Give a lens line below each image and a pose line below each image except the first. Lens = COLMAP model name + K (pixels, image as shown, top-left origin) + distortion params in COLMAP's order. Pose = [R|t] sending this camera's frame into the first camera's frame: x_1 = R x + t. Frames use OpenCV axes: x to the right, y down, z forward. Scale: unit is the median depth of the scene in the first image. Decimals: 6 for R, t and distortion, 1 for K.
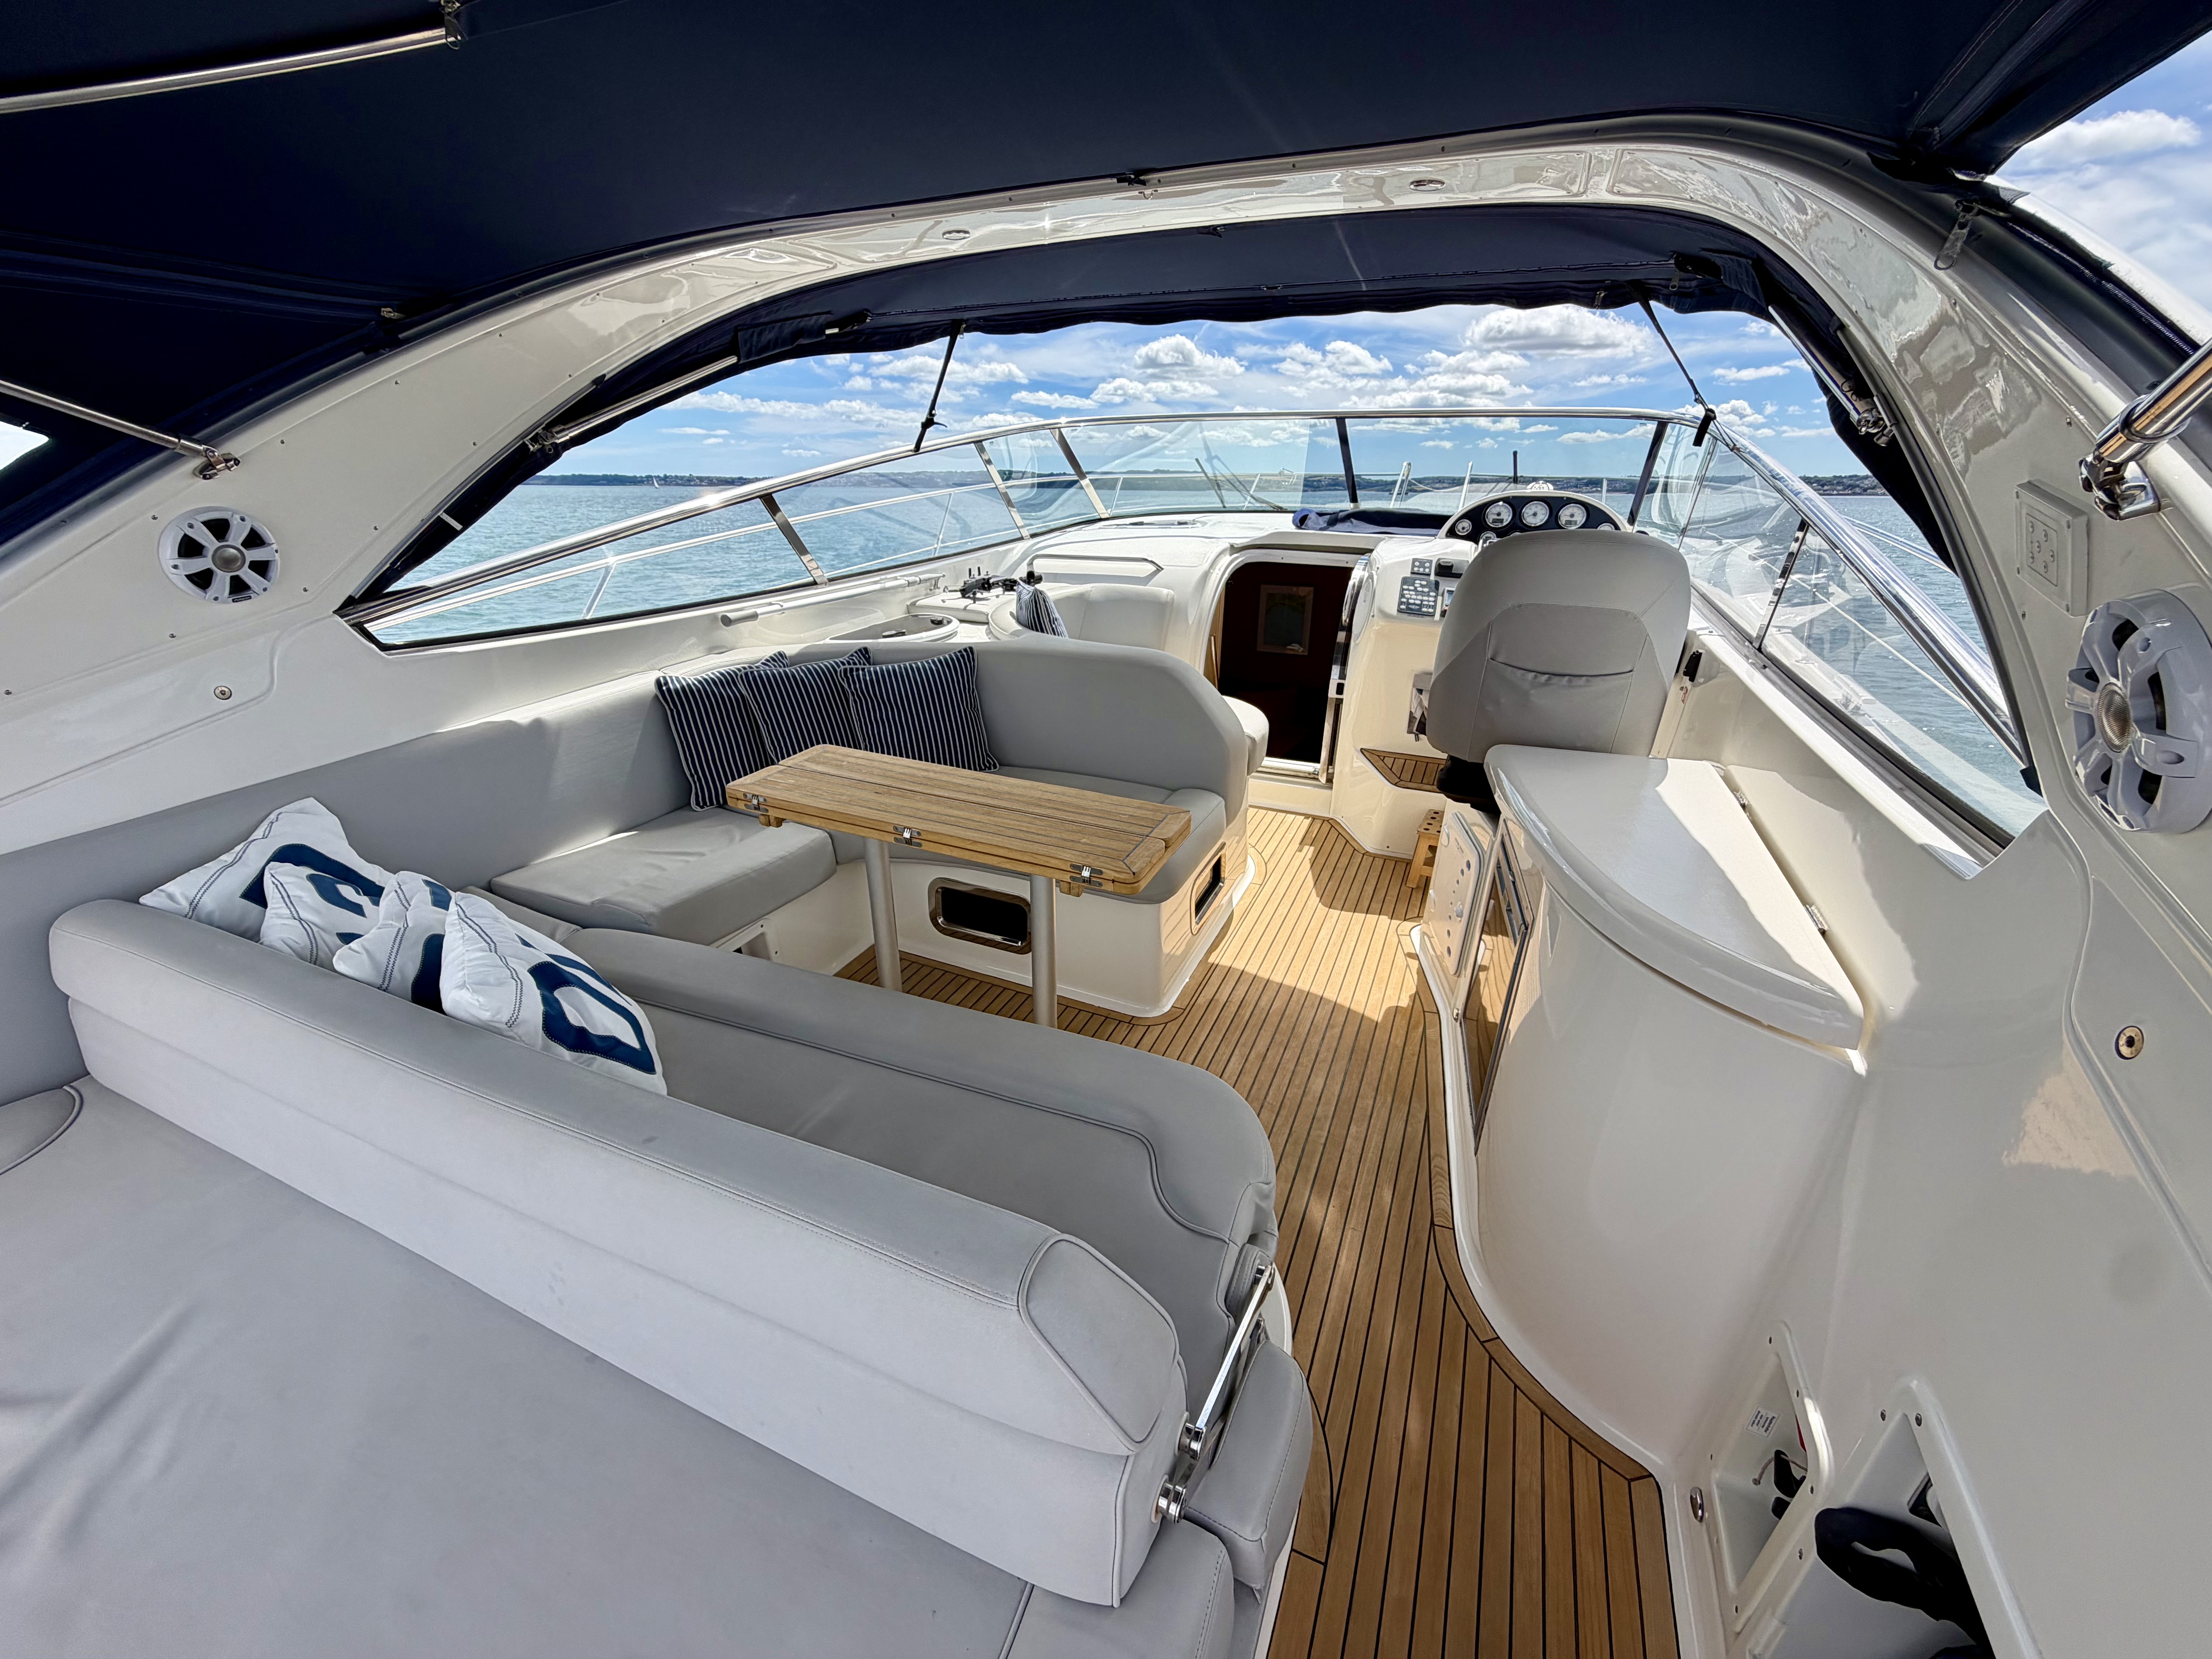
lens RADIAL K [[883.9, 0, 1097.2], [0, 883.9, 831.9], [0, 0, 1]] dist [-0.002667, 0.001063]
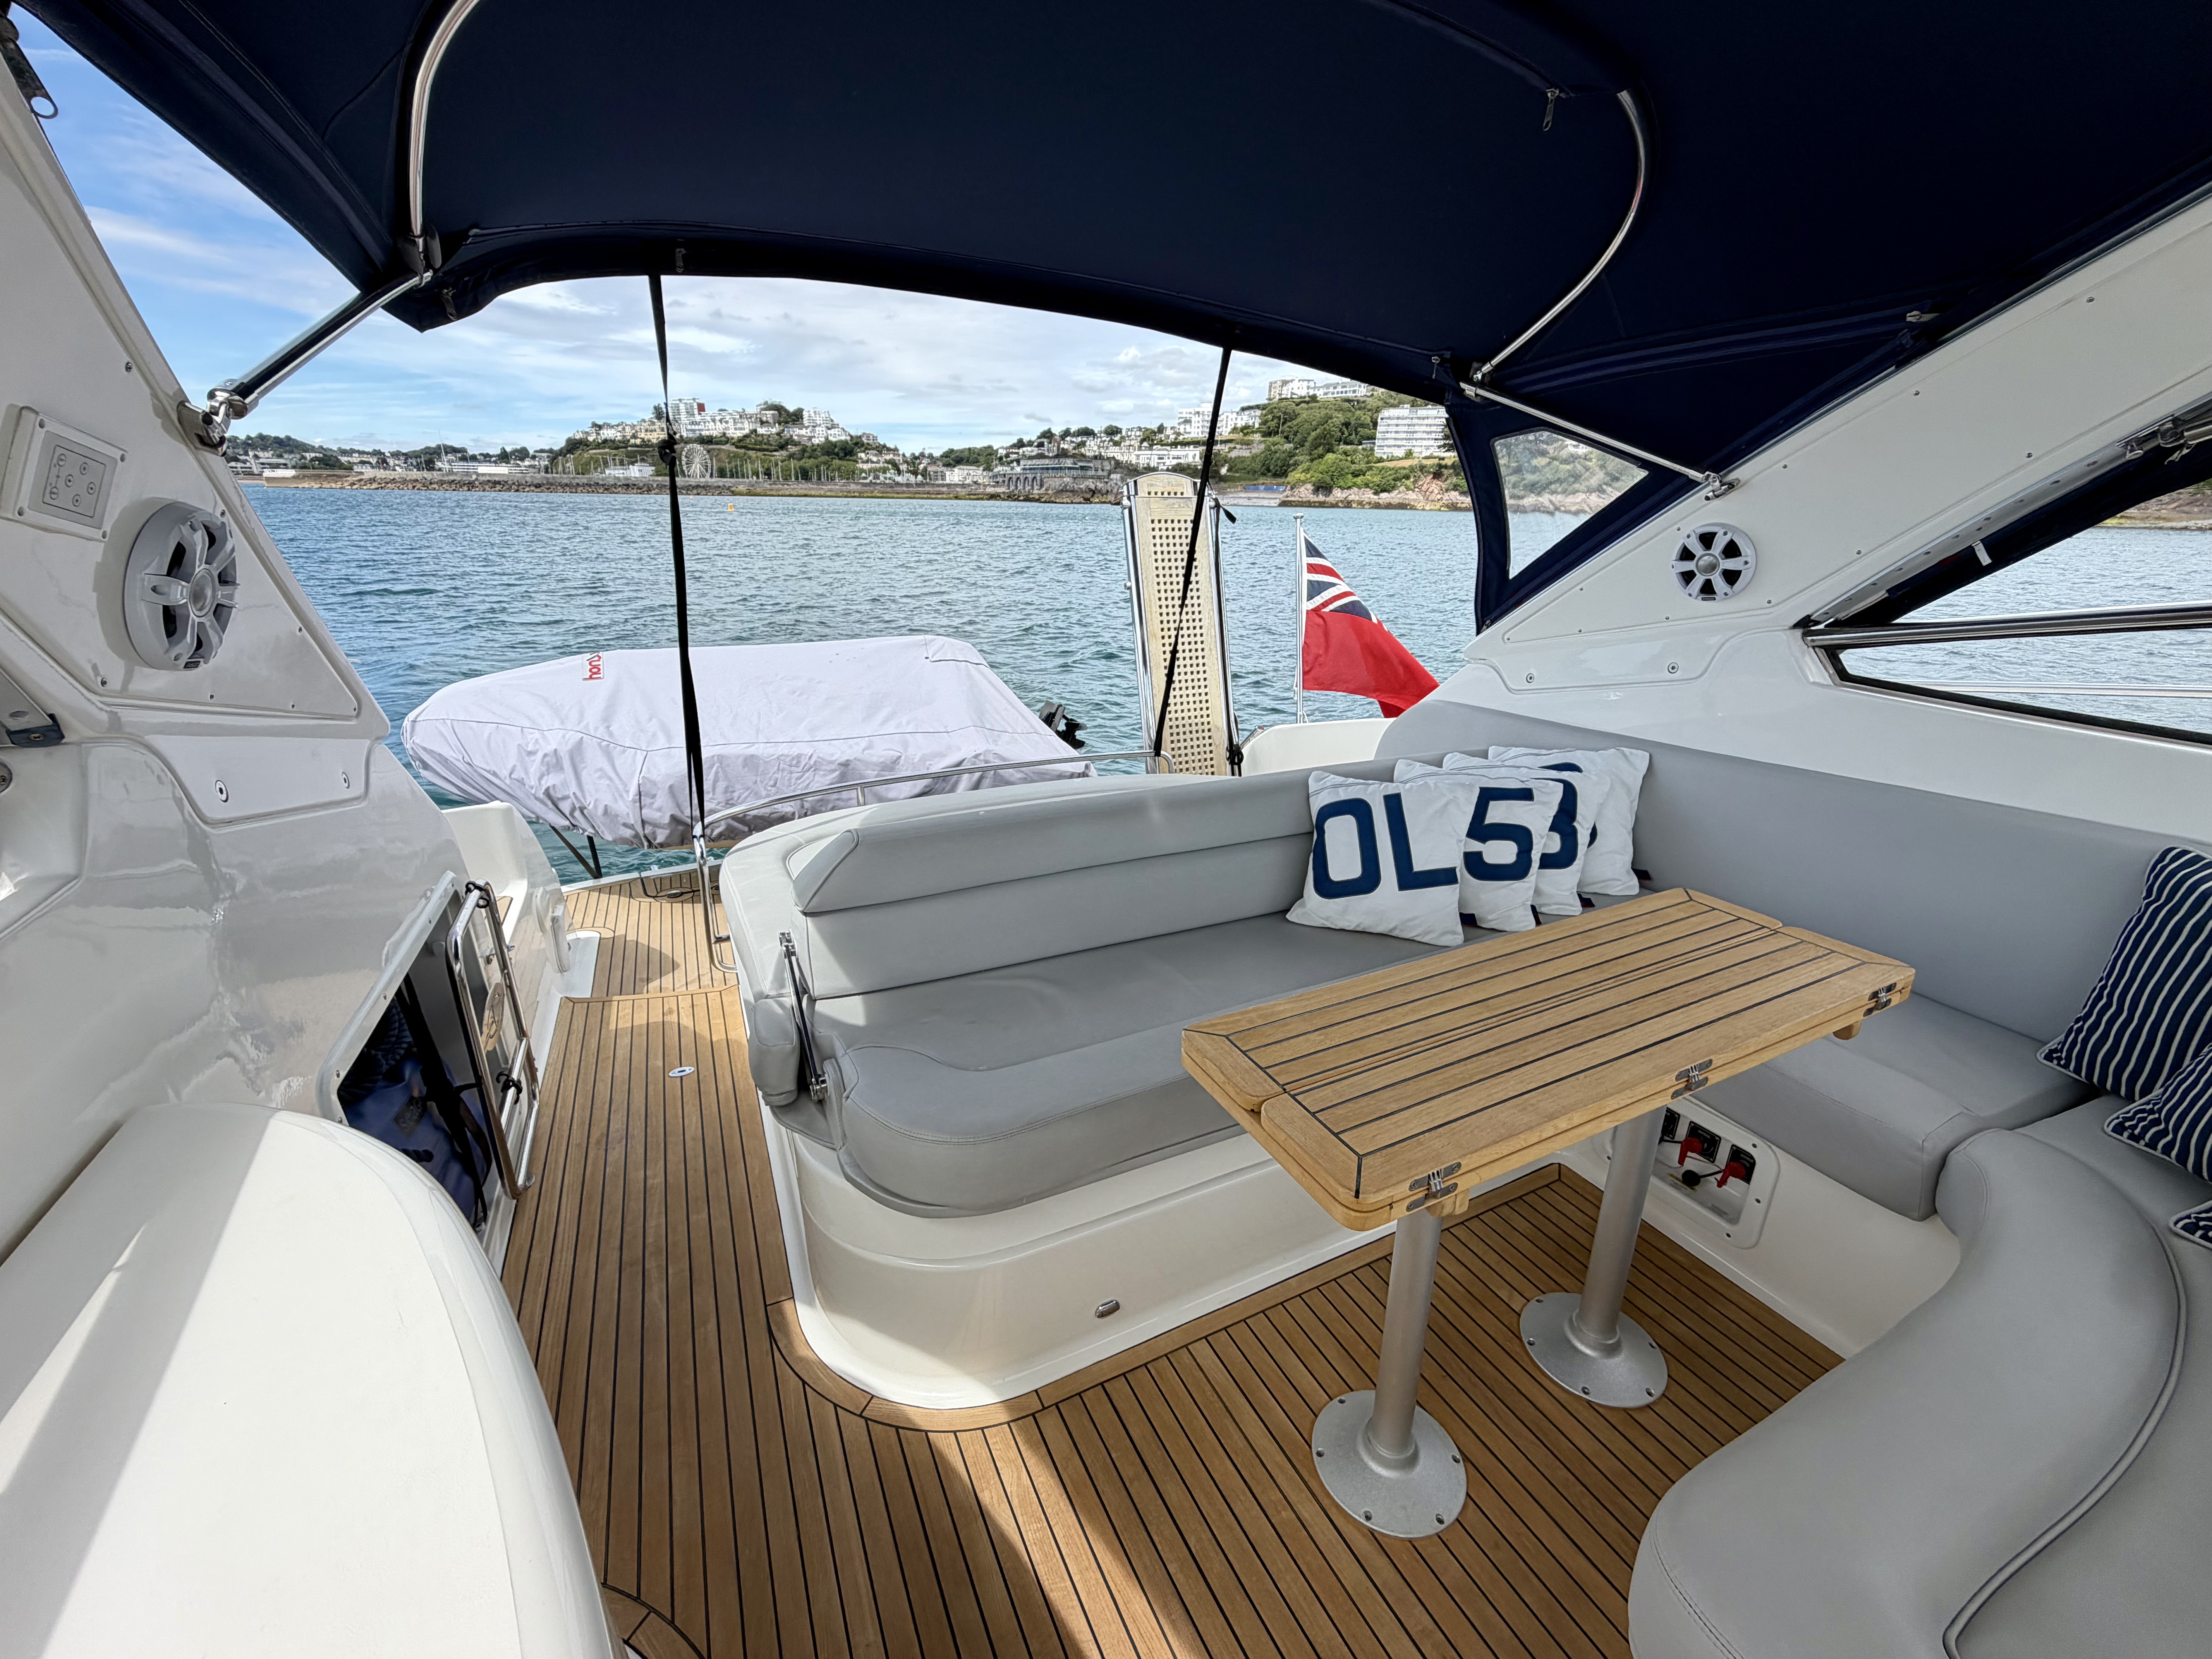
lens RADIAL K [[883.9, 0, 1098.7], [0, 883.9, 825.8], [0, 0, 1]] dist [-0.002667, 0.001063]
pose [[-0.647066, 0.239579, -0.723814, 0.301584], [-0.305293, 0.788502, 0.533912, -0.236536], [0.698643, 0.566451, -0.437071, 0.648219]]
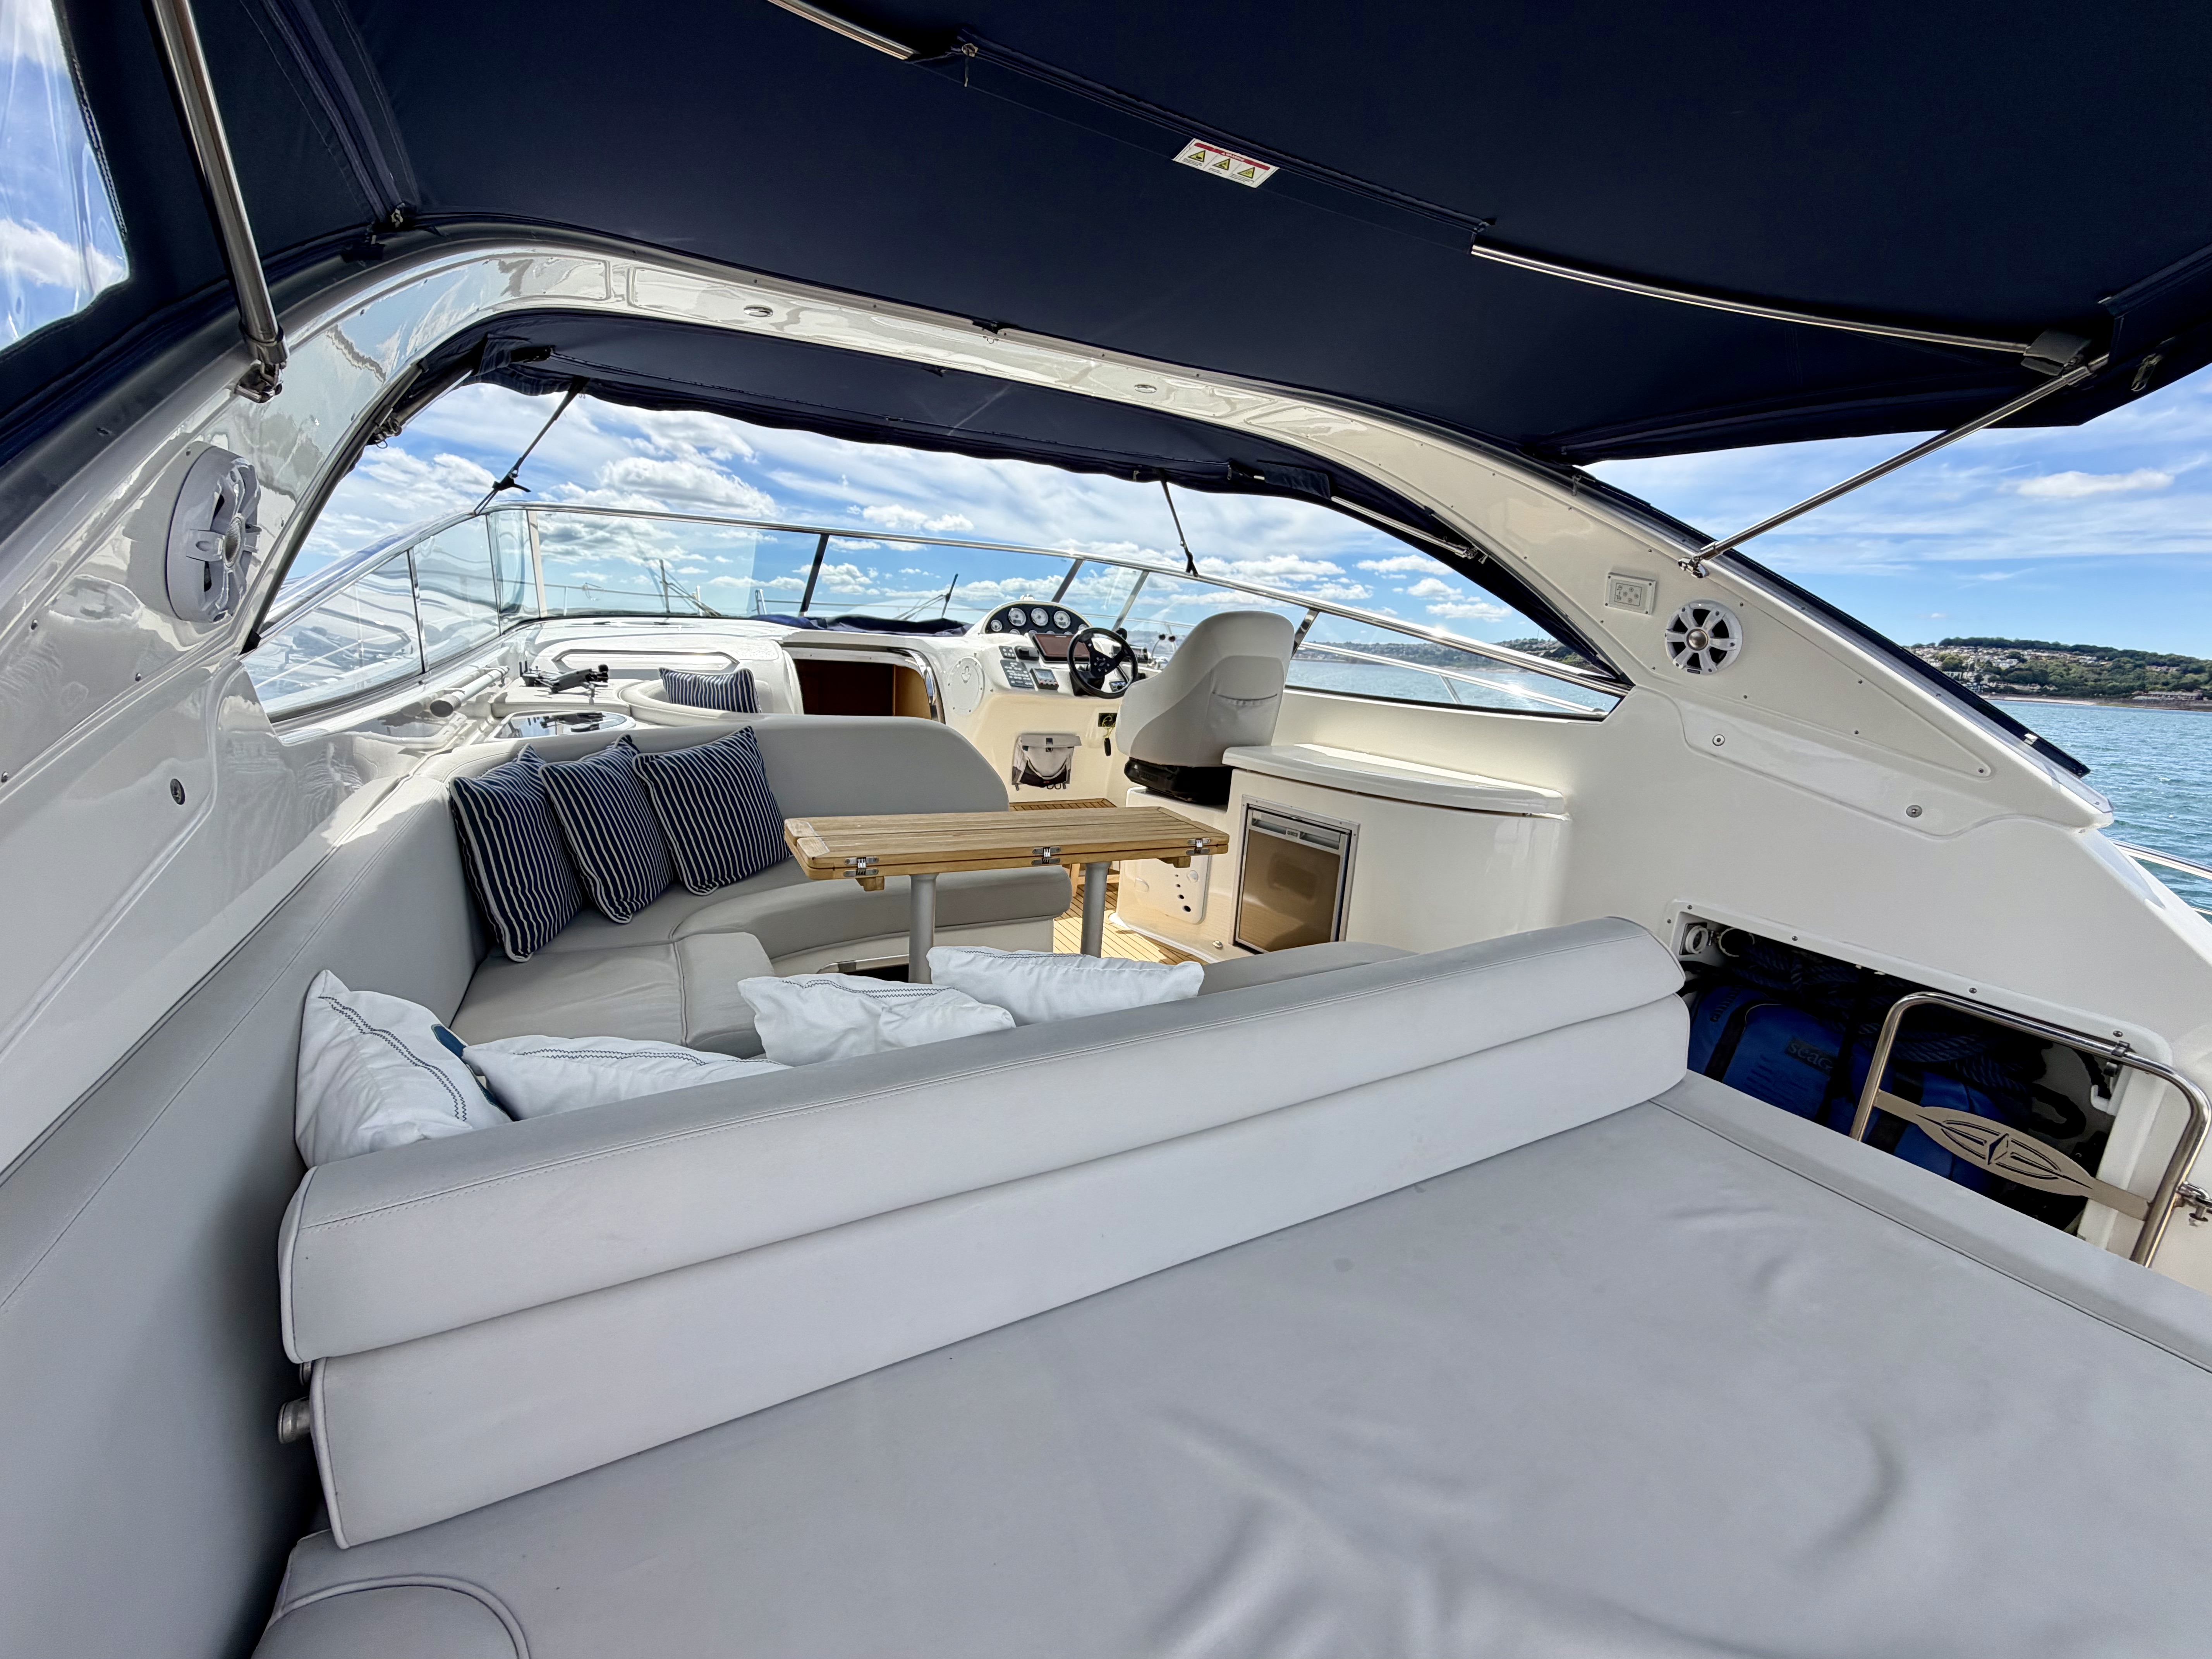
lens RADIAL K [[883.9, 0, 1100.2], [0, 883.9, 834.2], [0, 0, 1]] dist [-0.002667, 0.001063]
pose [[0.618229, -0.152474, 0.771067, -0.620691], [0.259731, 0.965526, -0.017321, 0.009657], [-0.741844, 0.210978, 0.636519, 0.161006]]
